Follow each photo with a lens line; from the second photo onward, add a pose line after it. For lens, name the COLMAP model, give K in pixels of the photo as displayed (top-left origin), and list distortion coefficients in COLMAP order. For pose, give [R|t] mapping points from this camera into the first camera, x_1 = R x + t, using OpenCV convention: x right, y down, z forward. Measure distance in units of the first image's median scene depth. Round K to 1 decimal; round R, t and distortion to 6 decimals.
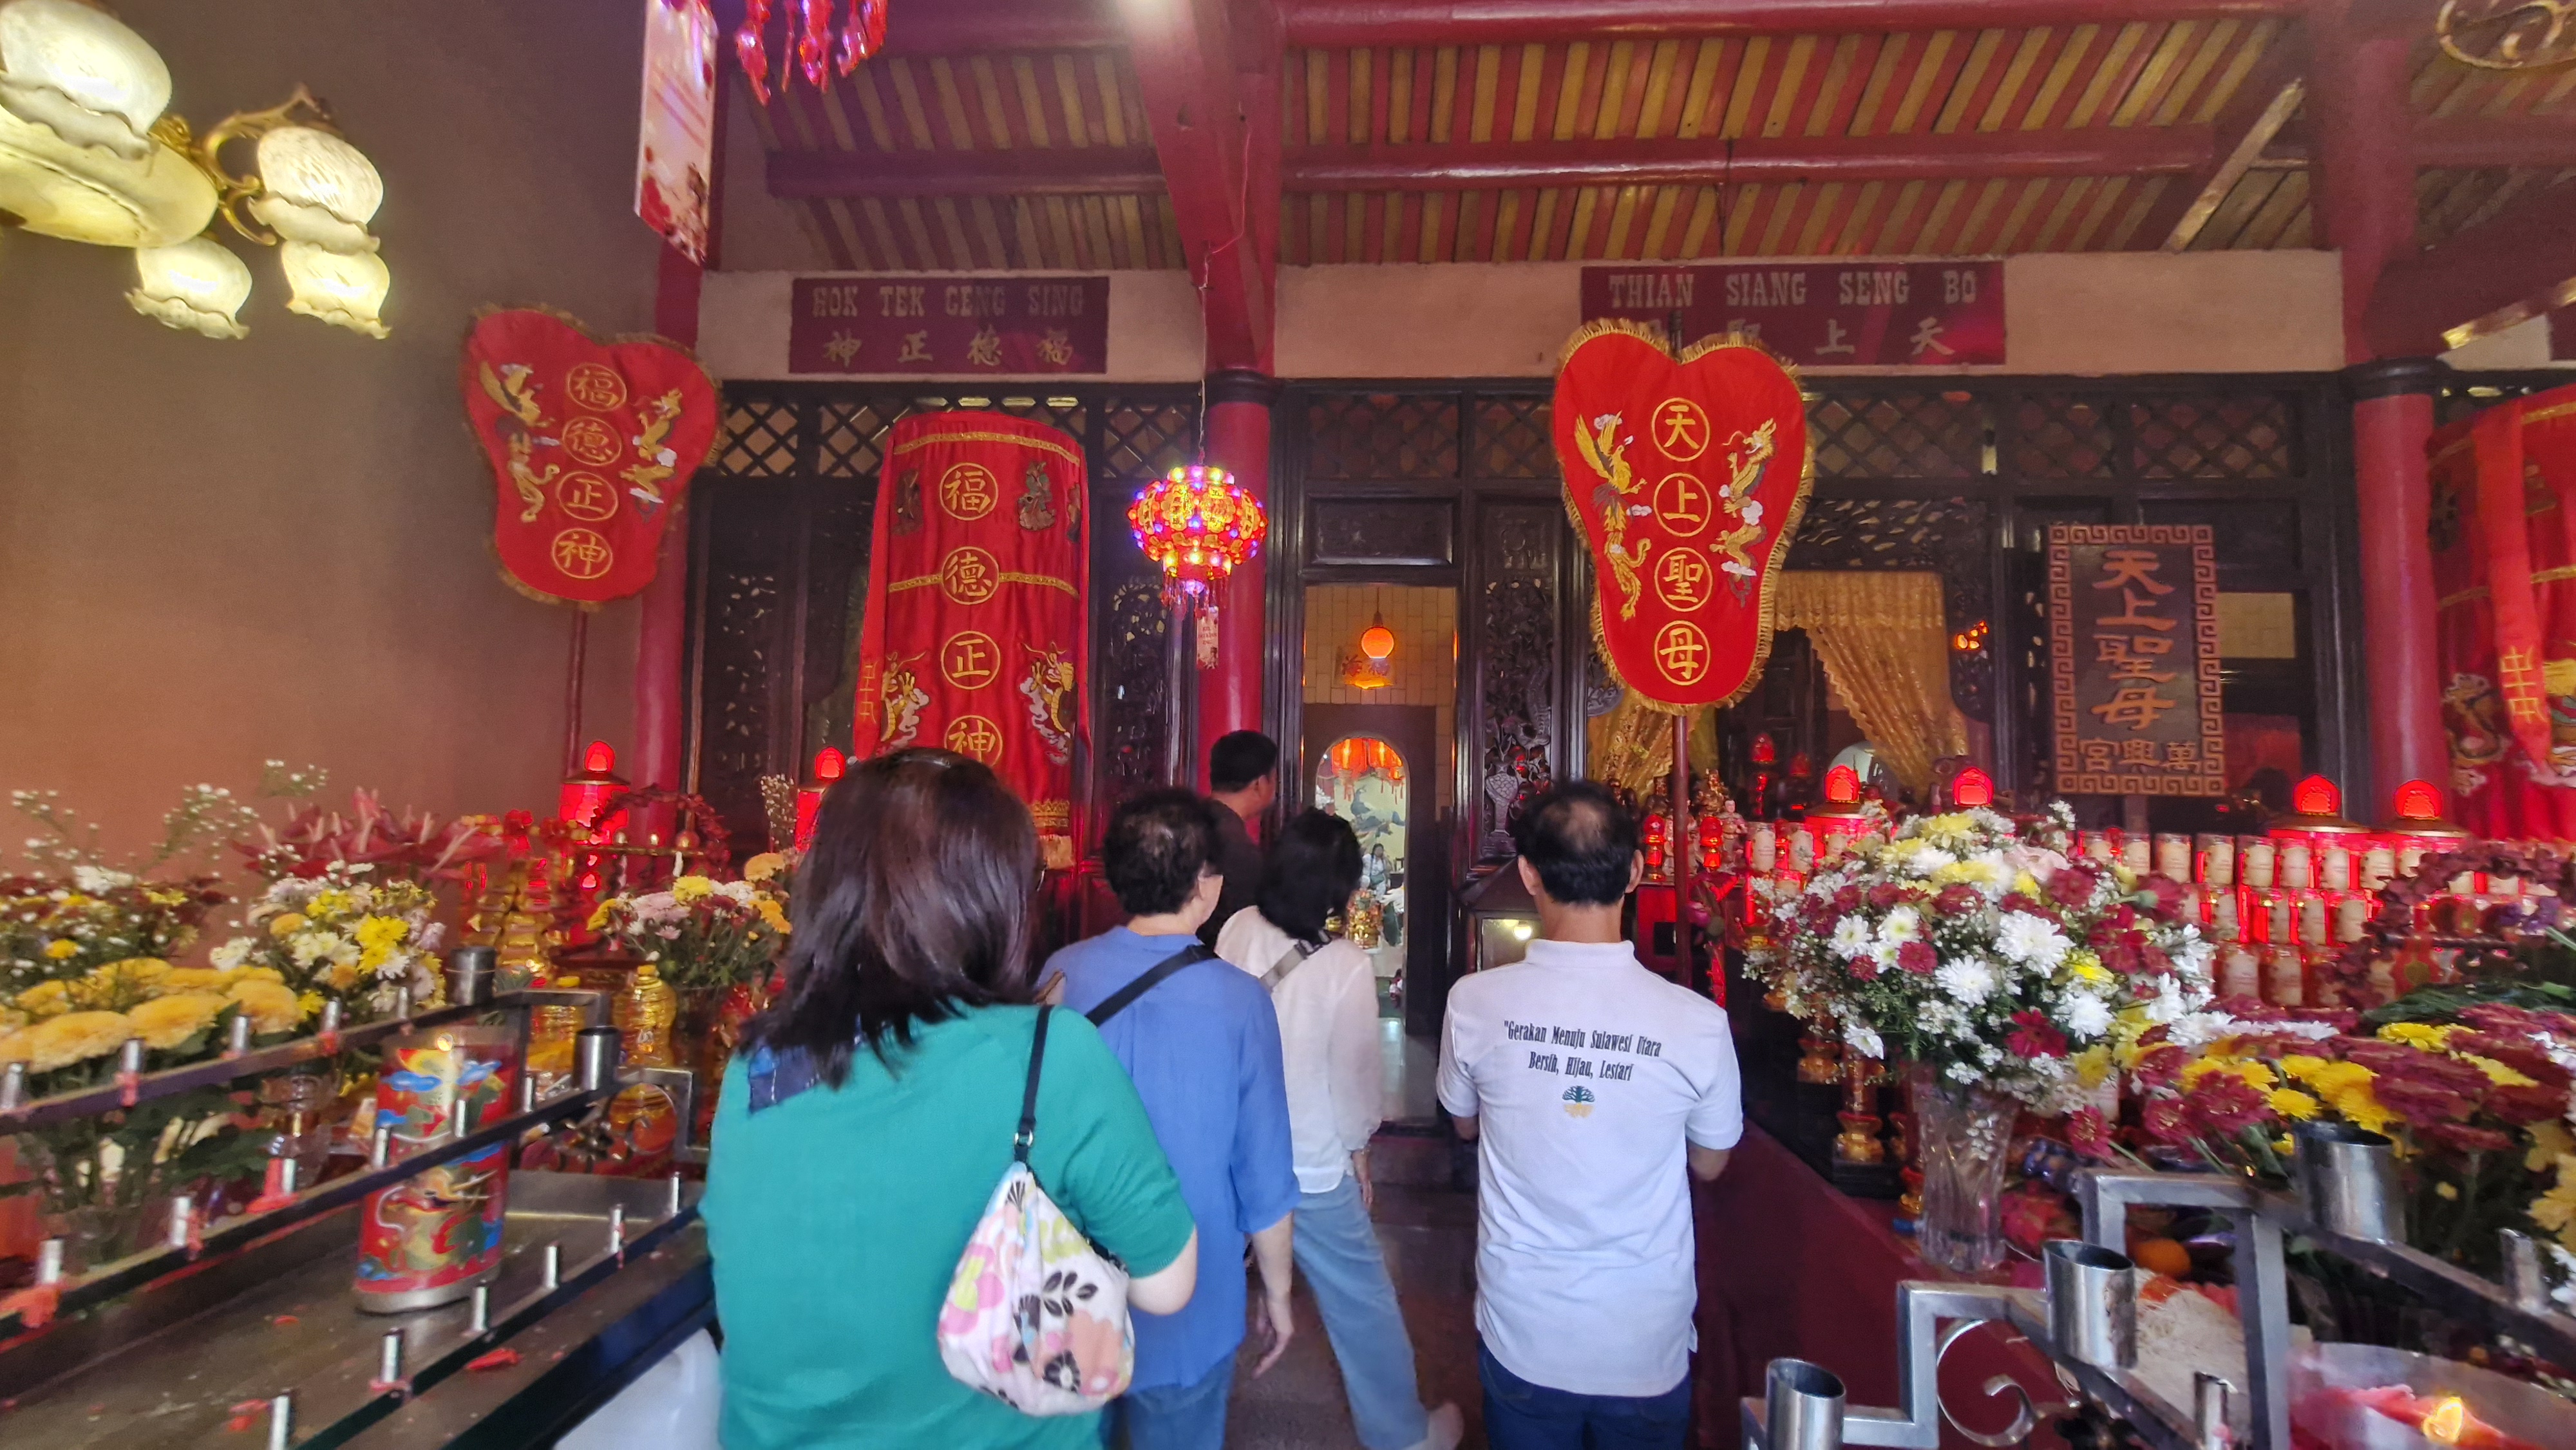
lens RADIAL K [[1048.1, 0, 1288.0], [0, 1048.1, 725.0], [0, 0, 1]] dist [0.023524, -0.010516]
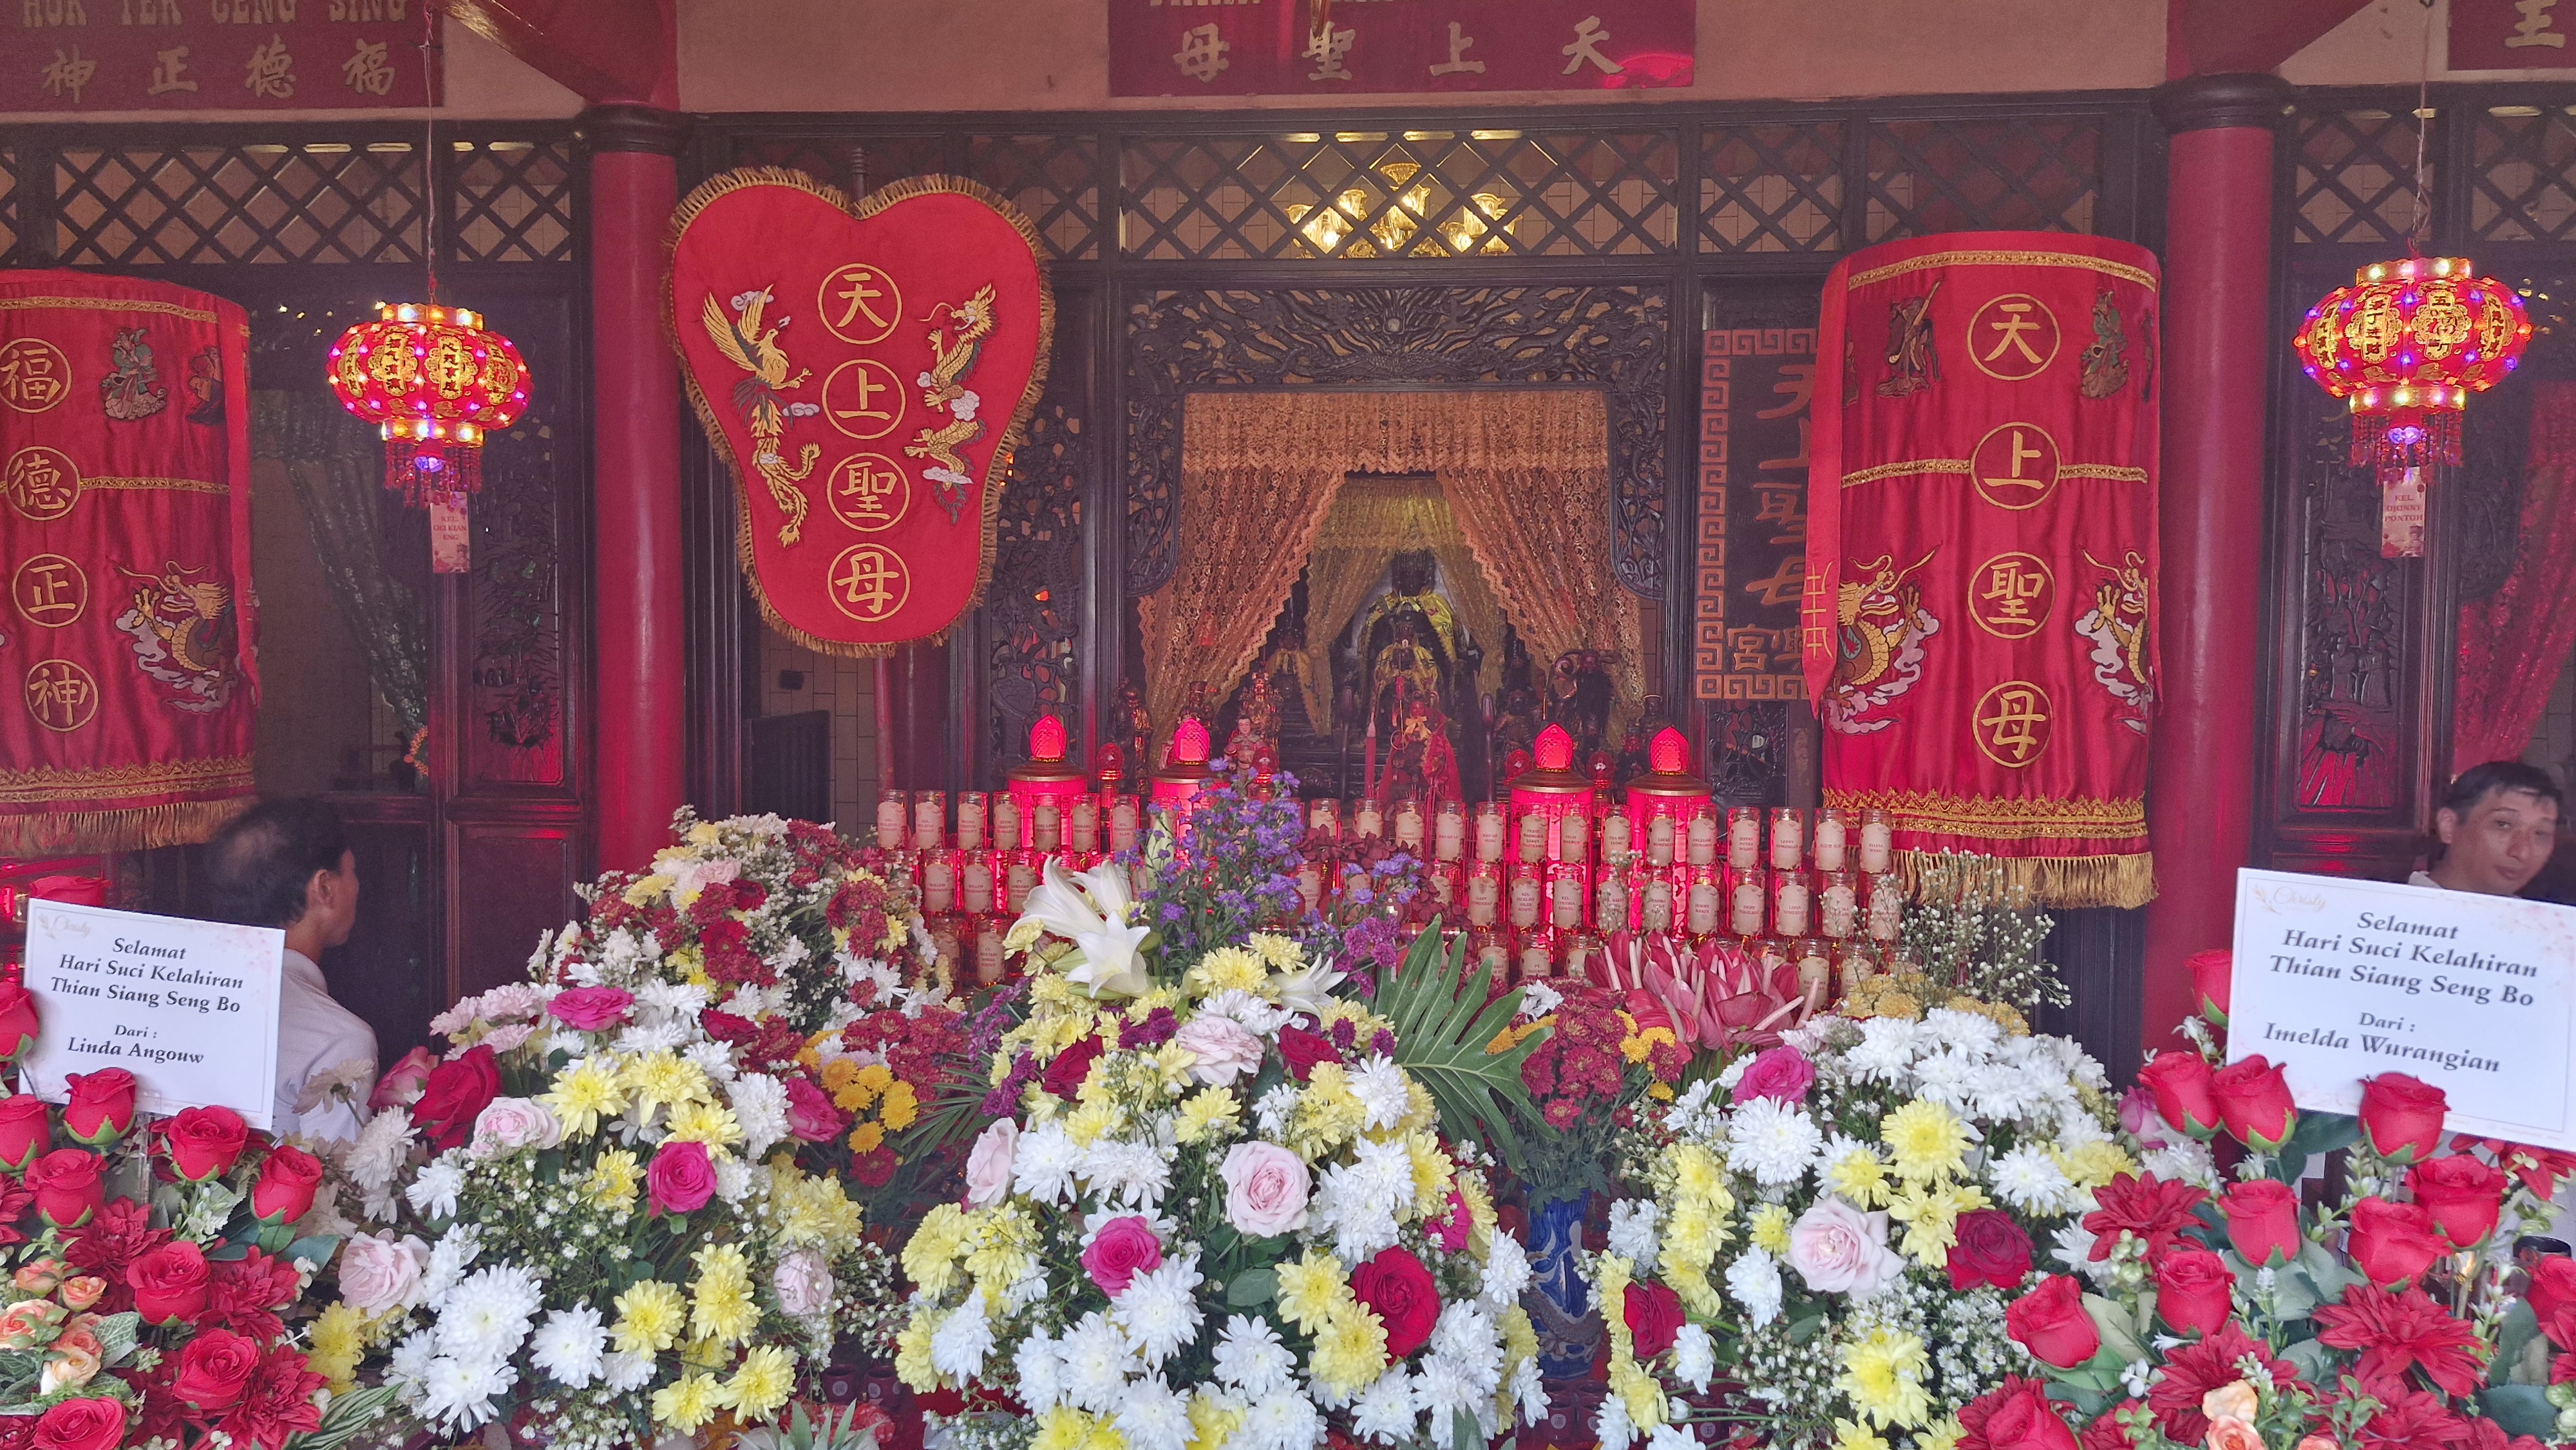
lens RADIAL K [[1767.4, 0, 1288.0], [0, 1767.4, 725.0], [0, 0, 1]] dist [0.091012, -0.101766]
pose [[0.999763, -0.015541, -0.015226, 0.634653], [0.017303, 0.992207, 0.123391, -0.108535], [0.013190, -0.123625, 0.992241, -0.351619]]
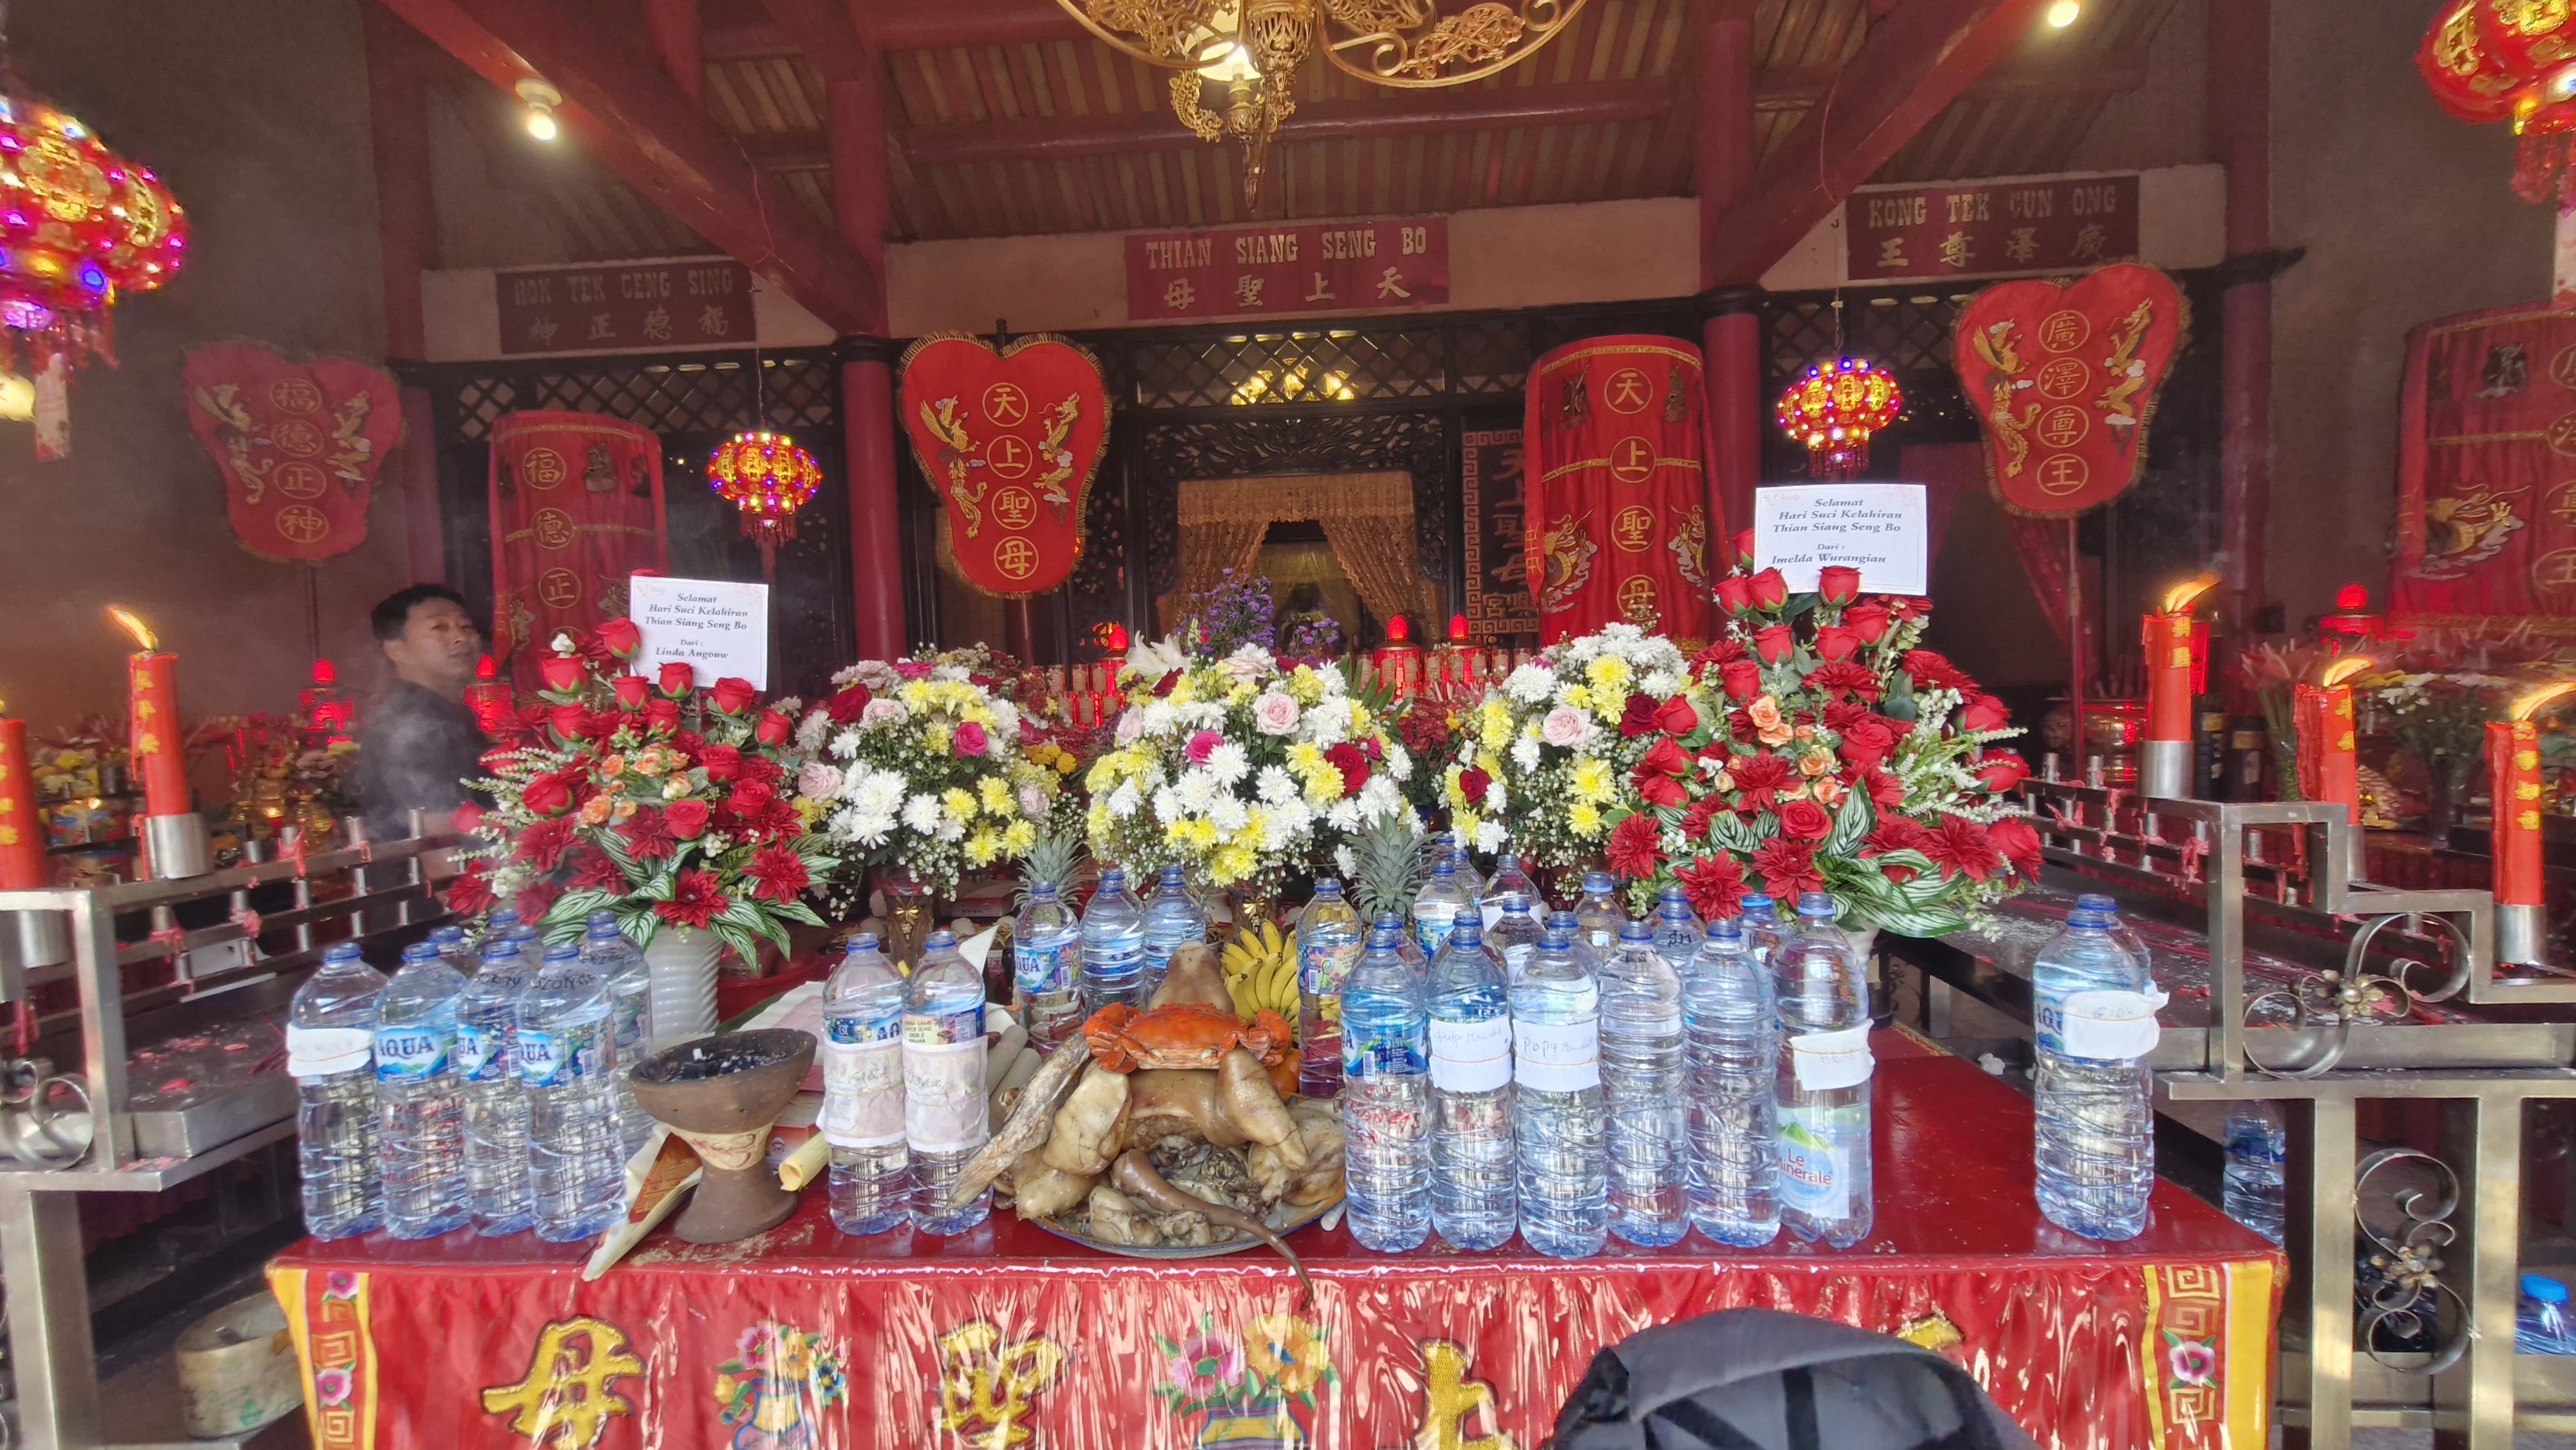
lens RADIAL K [[1007.3, 0, 1266.1], [0, 1007.3, 736.0], [0, 0, 1]] dist [0.020332, -0.009330]
pose [[0.997815, -0.062973, 0.019968, 0.601388], [0.060067, 0.990643, 0.122552, 0.025397], [-0.027499, -0.121085, 0.992261, -0.419204]]
